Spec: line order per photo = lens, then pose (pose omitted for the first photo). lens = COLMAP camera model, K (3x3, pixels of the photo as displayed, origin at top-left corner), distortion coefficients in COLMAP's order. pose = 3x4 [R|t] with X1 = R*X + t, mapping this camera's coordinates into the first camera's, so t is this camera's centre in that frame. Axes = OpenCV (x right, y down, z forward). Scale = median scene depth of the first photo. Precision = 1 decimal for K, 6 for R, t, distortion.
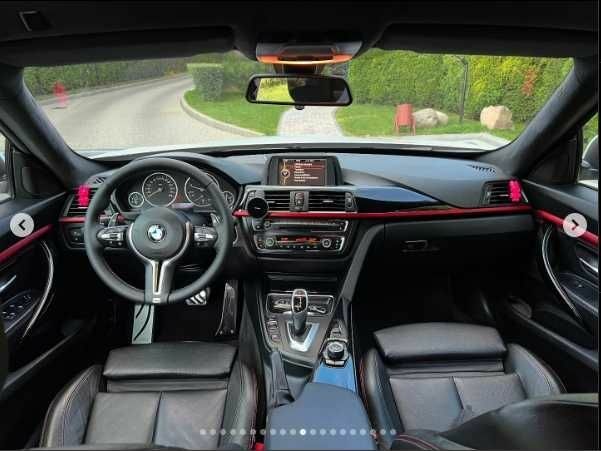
lens RADIAL K [[422.0, 0, 300.5], [0, 422.0, 225.5], [0, 0, 1]] dist [-0.001975, -0.002005]
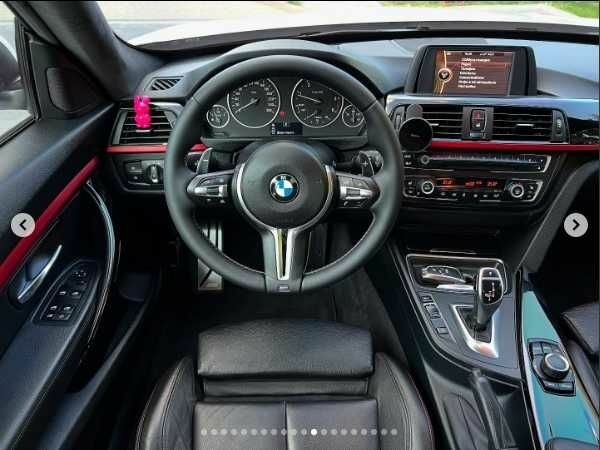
lens RADIAL K [[431.3, 0, 300.0], [0, 431.3, 225.0], [0, 0, 1]] dist [0.103620, -0.163506]
pose [[0.999726, 0.016229, -0.016845, -0.261388], [-0.011268, 0.965223, 0.261185, -0.080762], [0.020498, -0.260924, 0.965142, 0.320359]]
